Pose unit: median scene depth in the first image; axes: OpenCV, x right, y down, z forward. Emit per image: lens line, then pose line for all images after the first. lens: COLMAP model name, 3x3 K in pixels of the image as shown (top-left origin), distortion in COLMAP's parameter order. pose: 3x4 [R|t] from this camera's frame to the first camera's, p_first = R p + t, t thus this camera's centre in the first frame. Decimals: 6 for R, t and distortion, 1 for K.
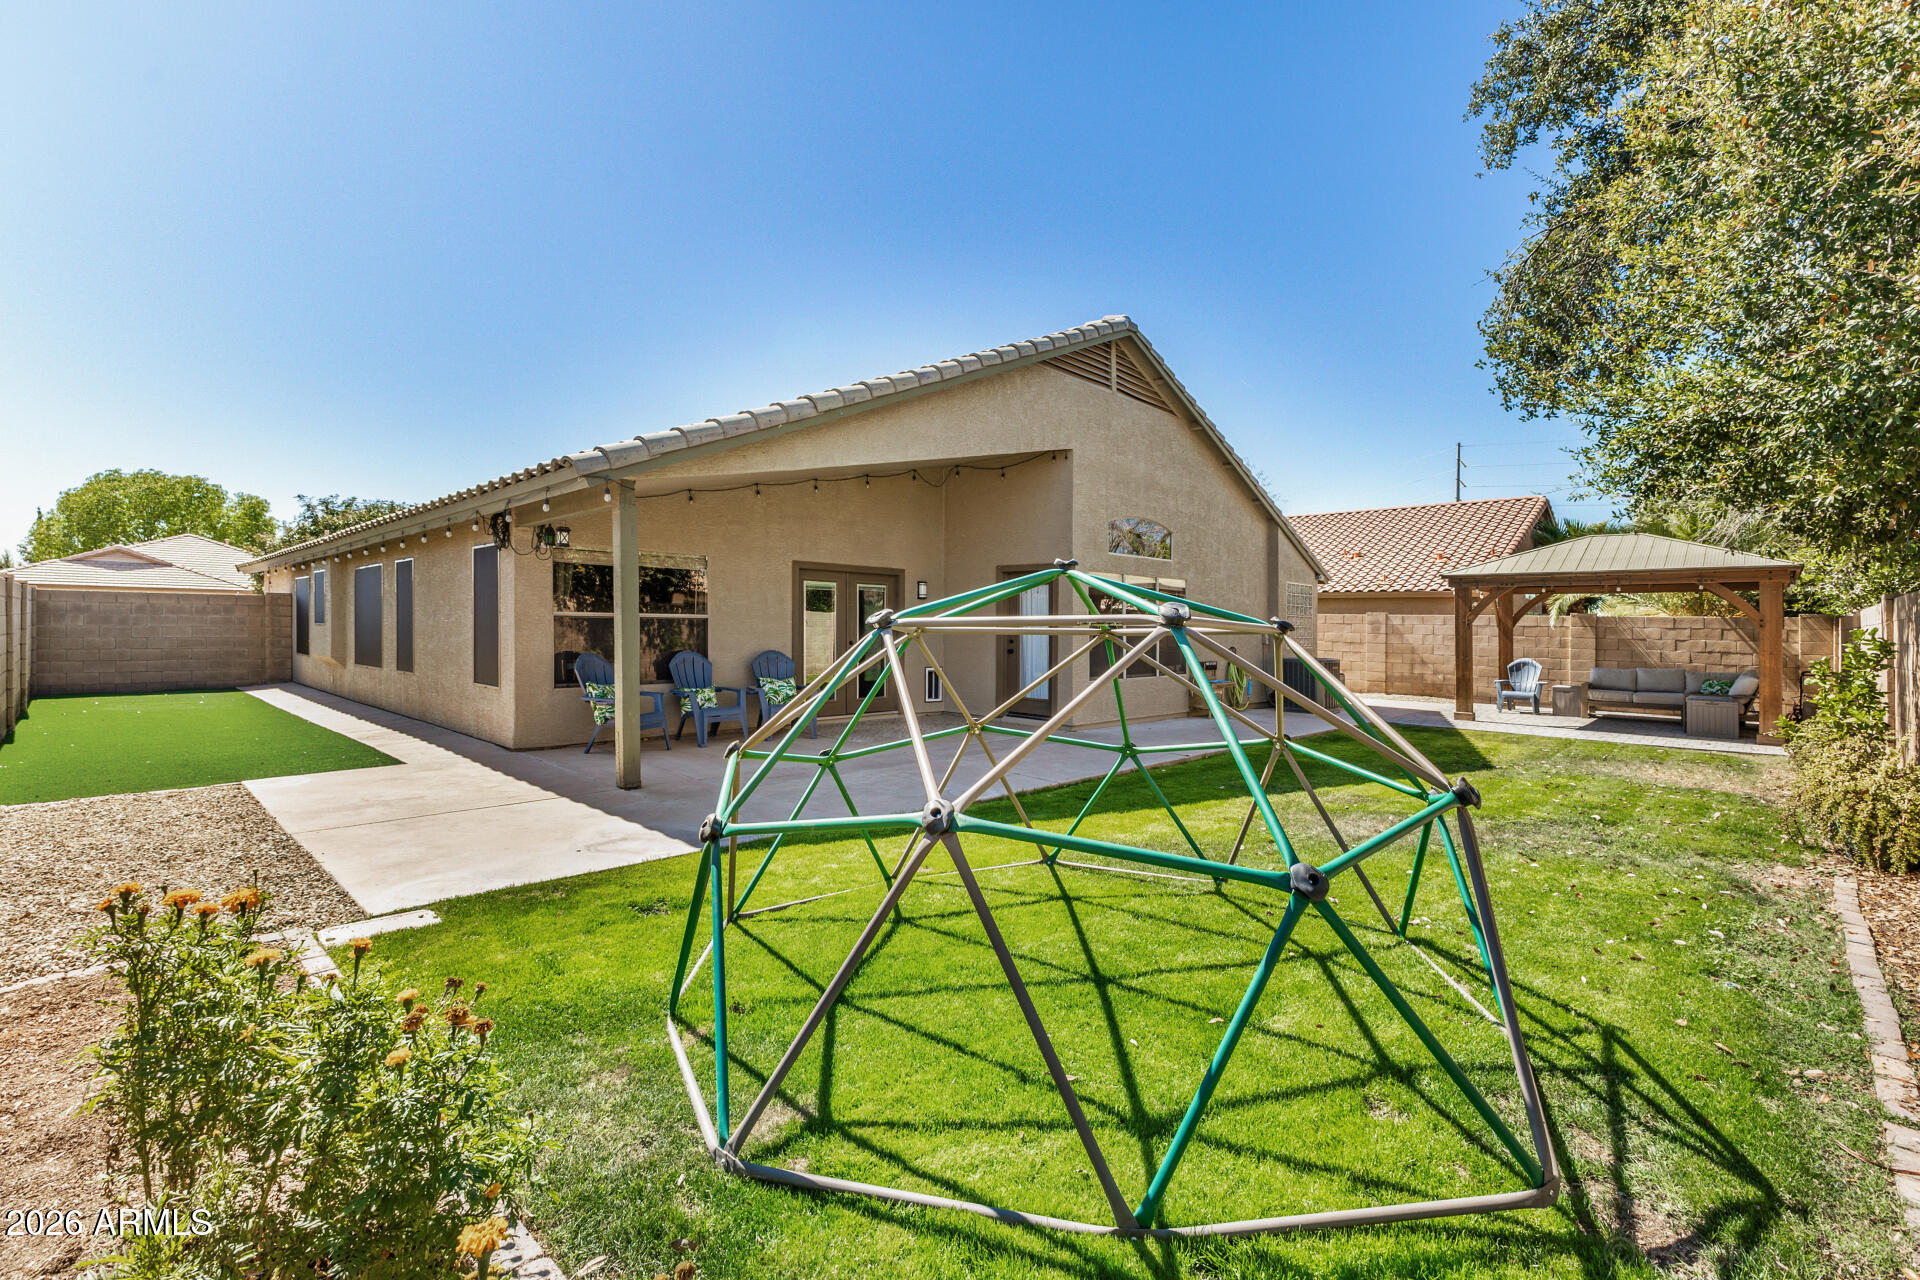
lens RADIAL K [[834.2, 0, 954.2], [0, 834.2, 643.6], [0, 0, 1]] dist [0.009645, -0.001299]
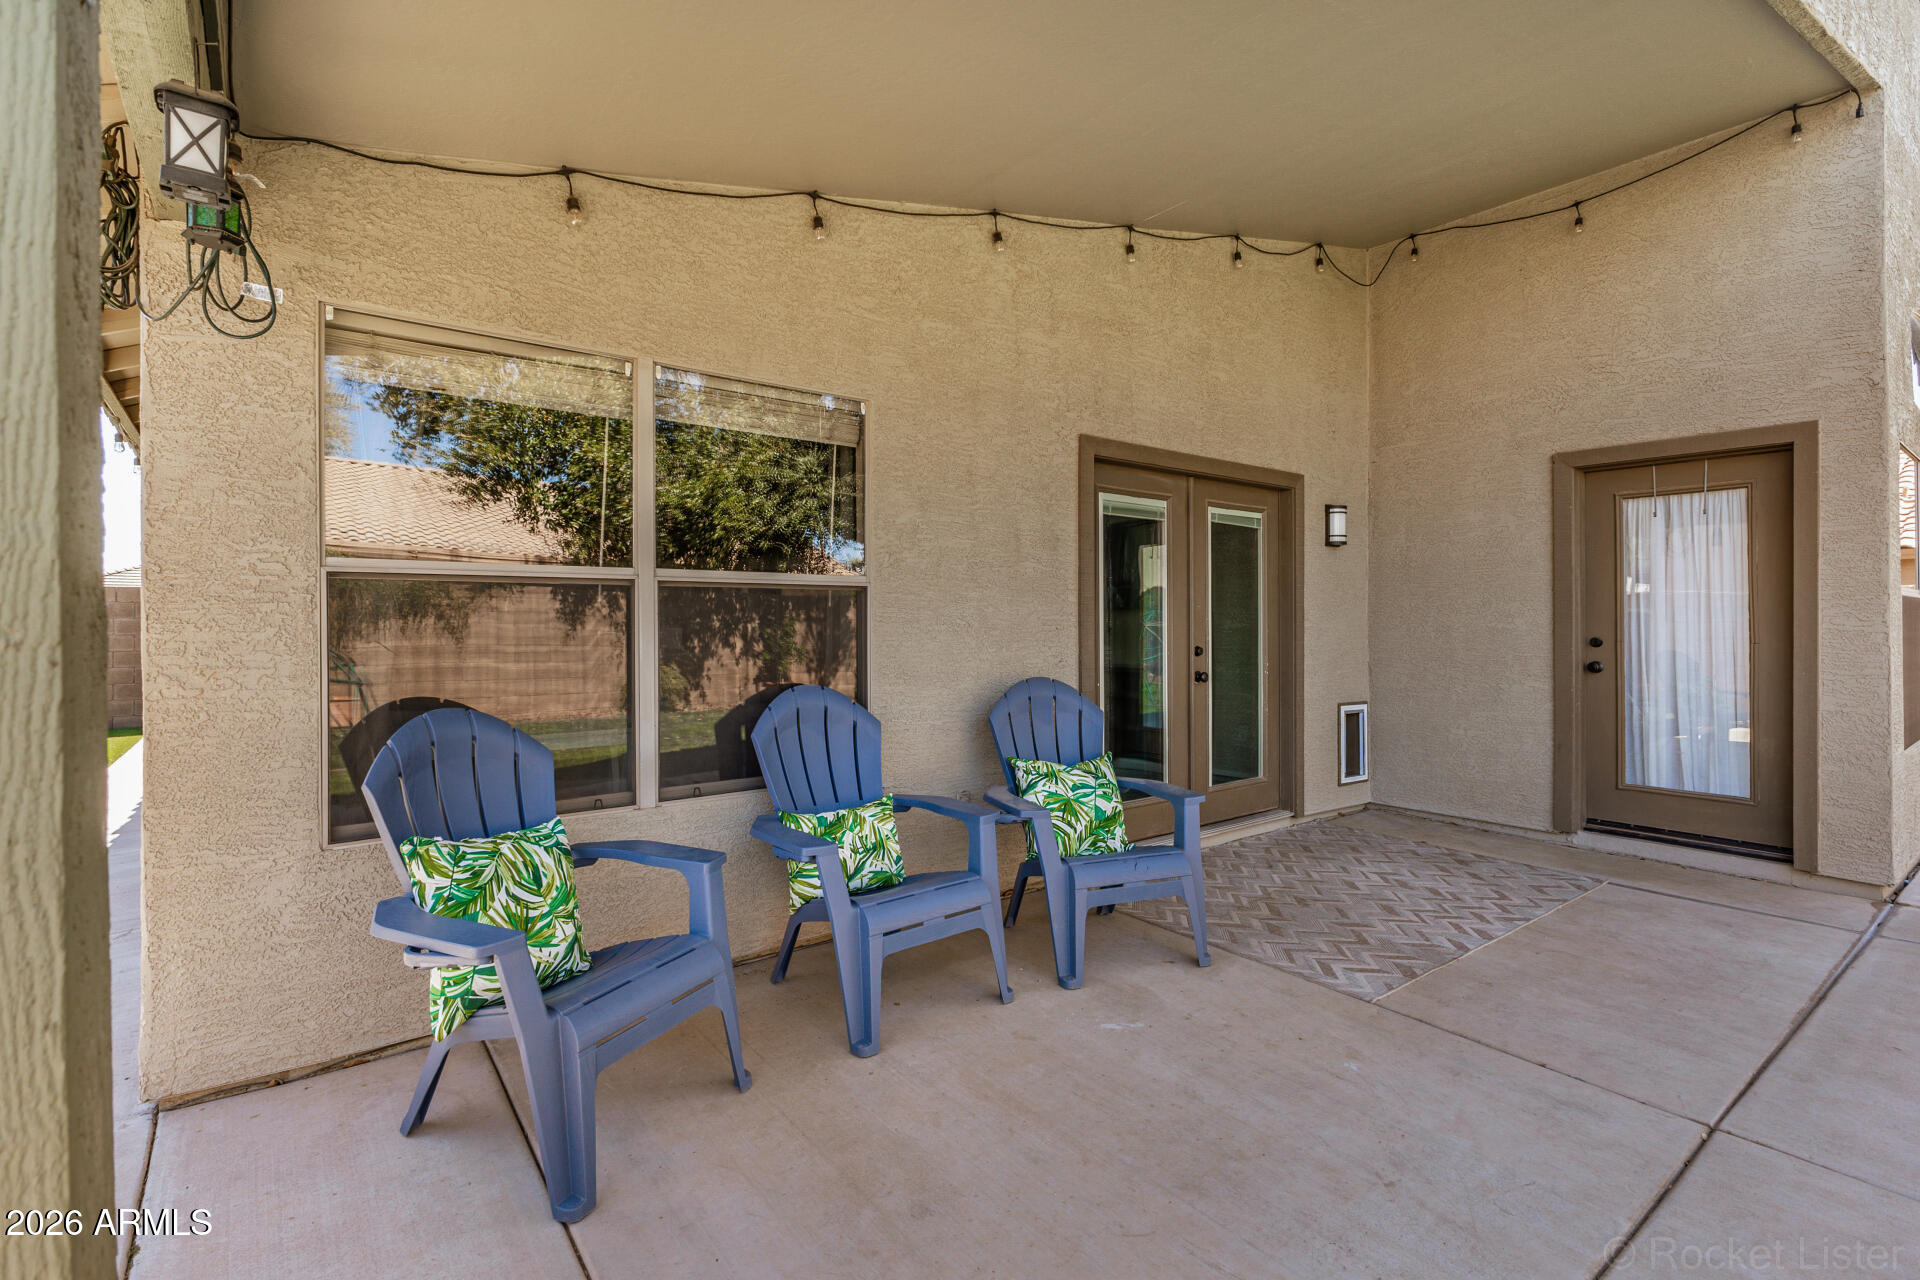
lens RADIAL K [[882.8, 0, 952.7], [0, 882.8, 601.2], [0, 0, 1]] dist [0.002032, 0.000160]
pose [[0.989443, -0.018926, -0.143679, -0.170698], [0.012261, 0.998814, -0.047128, -0.006141], [0.144401, 0.044869, 0.988501, 0.532100]]
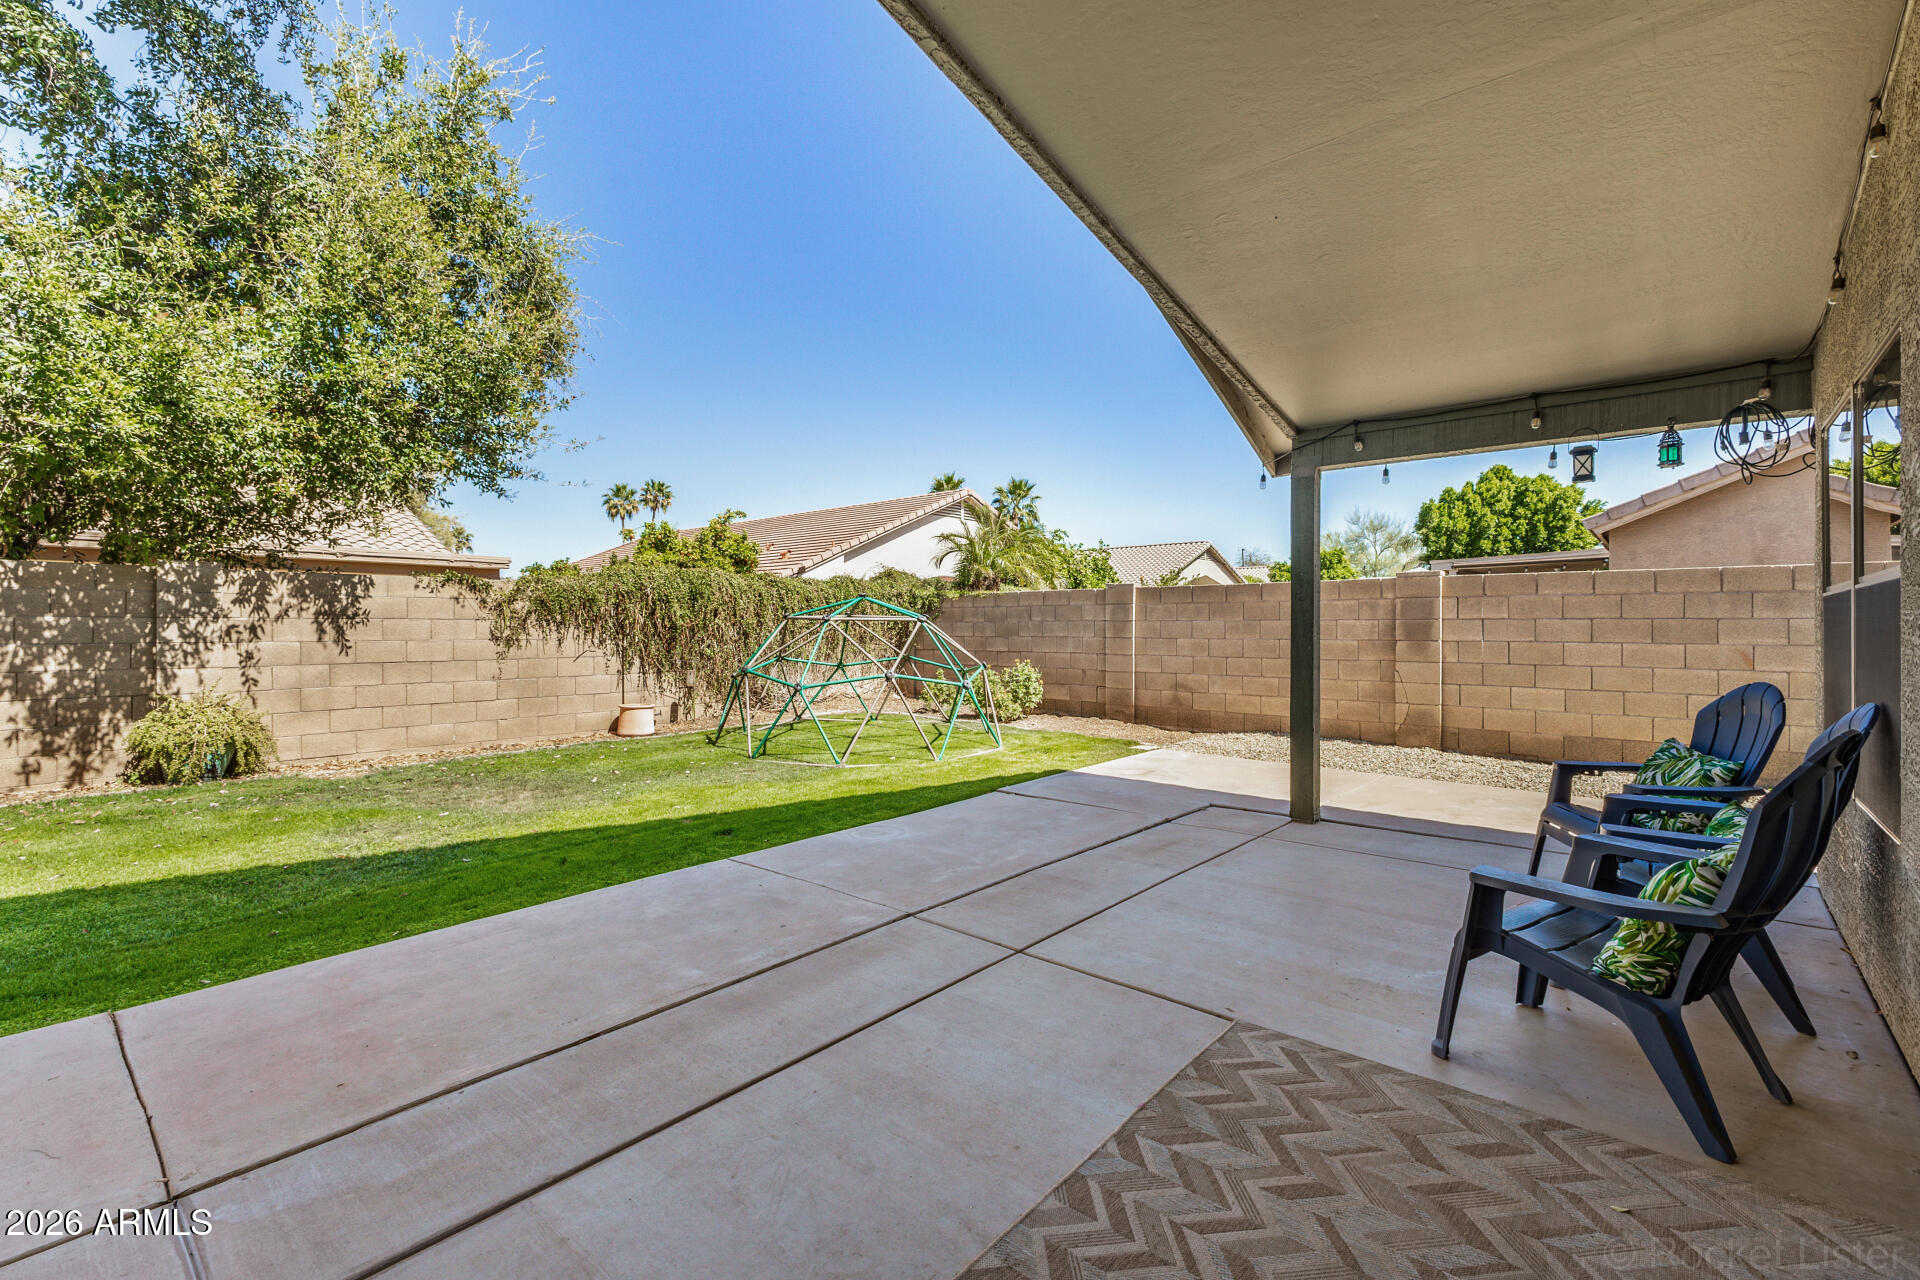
lens RADIAL K [[834.2, 0, 971.2], [0, 834.2, 634.3], [0, 0, 1]] dist [0.009645, -0.001299]
pose [[-0.997355, -0.015257, -0.071070, -0.006903], [-0.017506, 0.999362, 0.031140, -0.012701], [0.070549, 0.032302, -0.996985, 1.004215]]
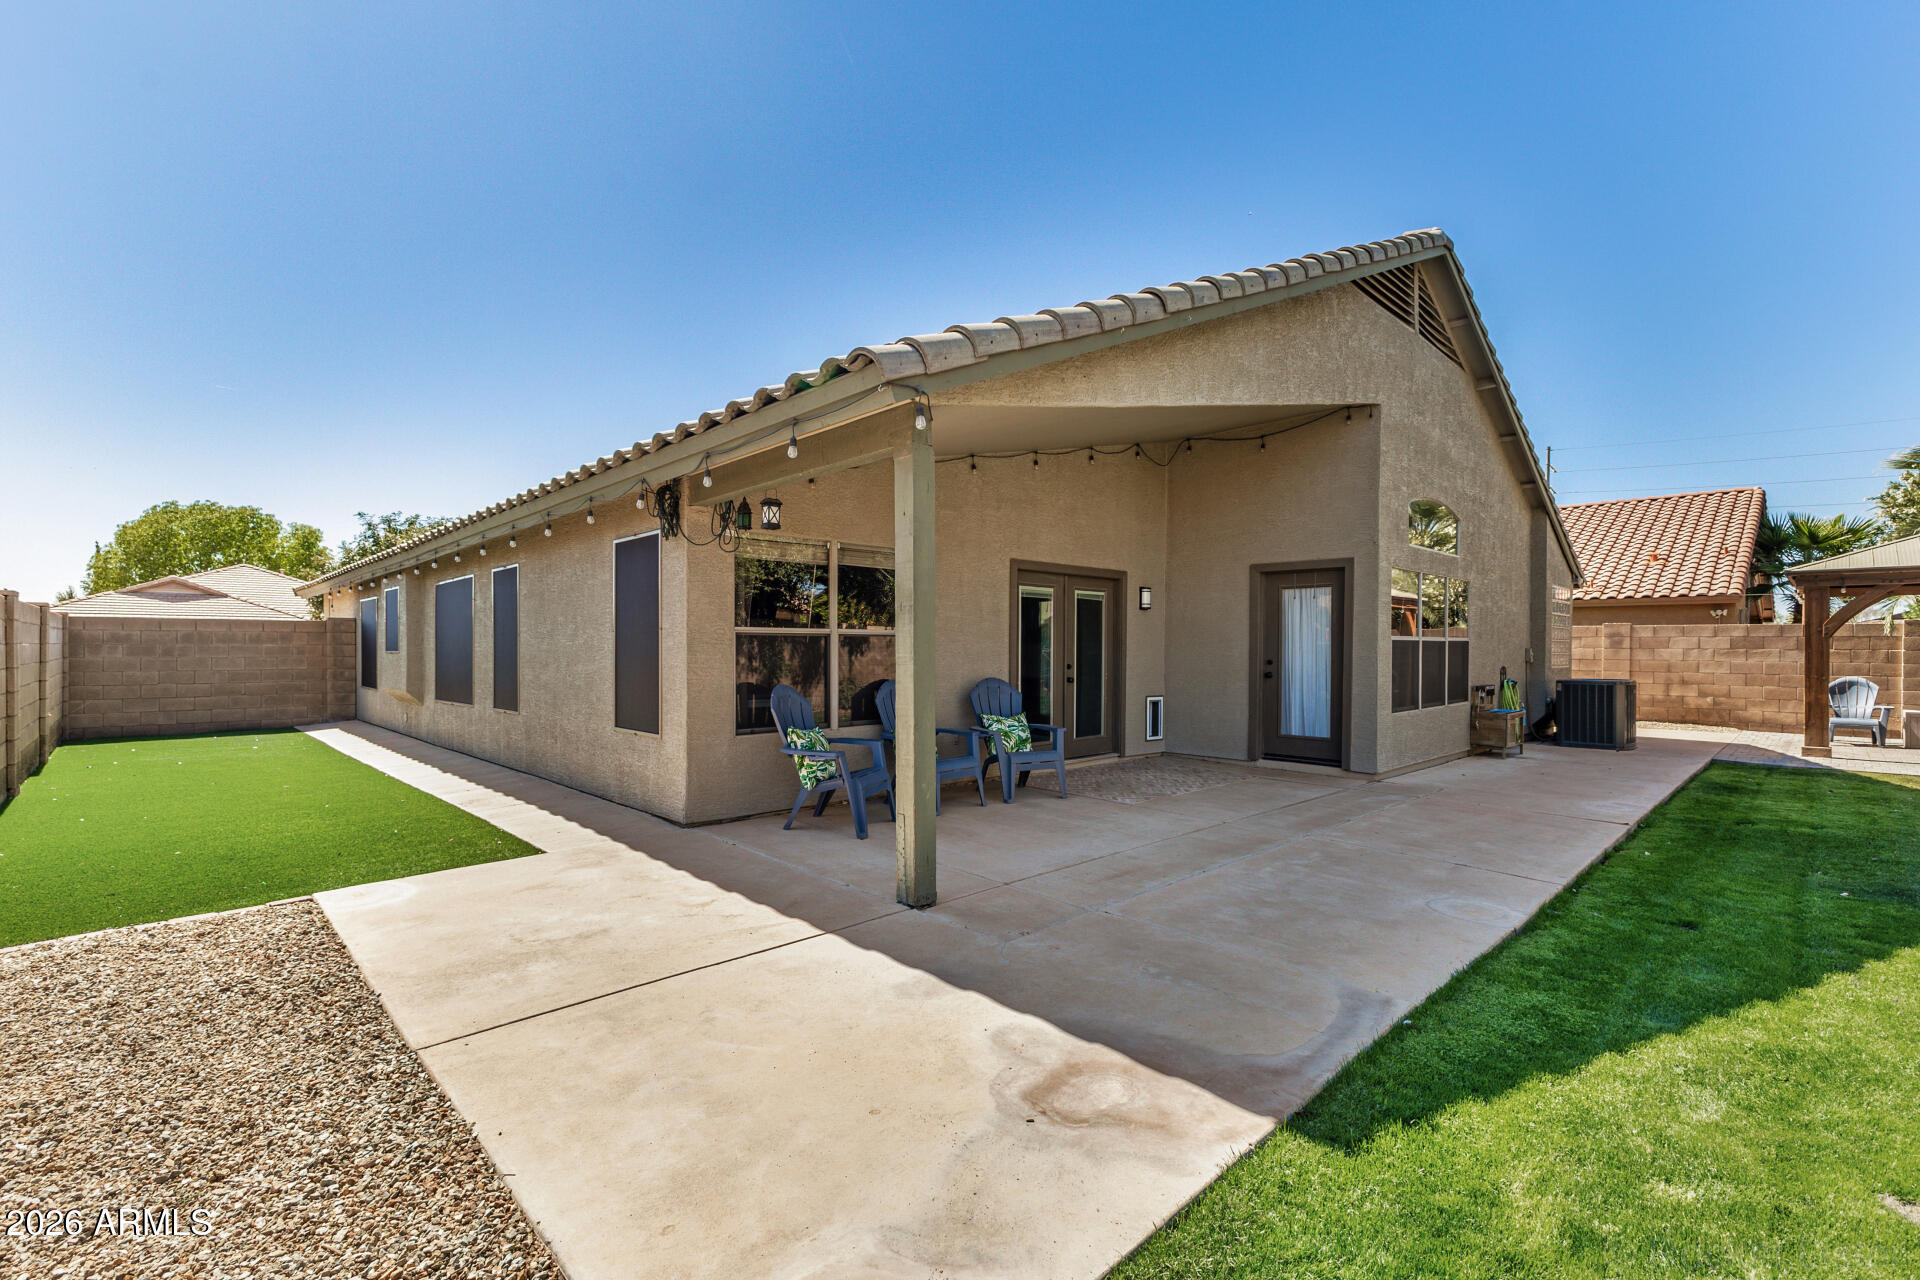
lens RADIAL K [[834.2, 0, 955.0], [0, 834.2, 655.2], [0, 0, 1]] dist [0.009645, -0.001299]
pose [[0.999256, -0.012380, -0.036524, -0.190809], [0.011847, 0.999821, -0.014768, -0.001348], [0.036701, 0.014325, 0.999224, 0.214881]]
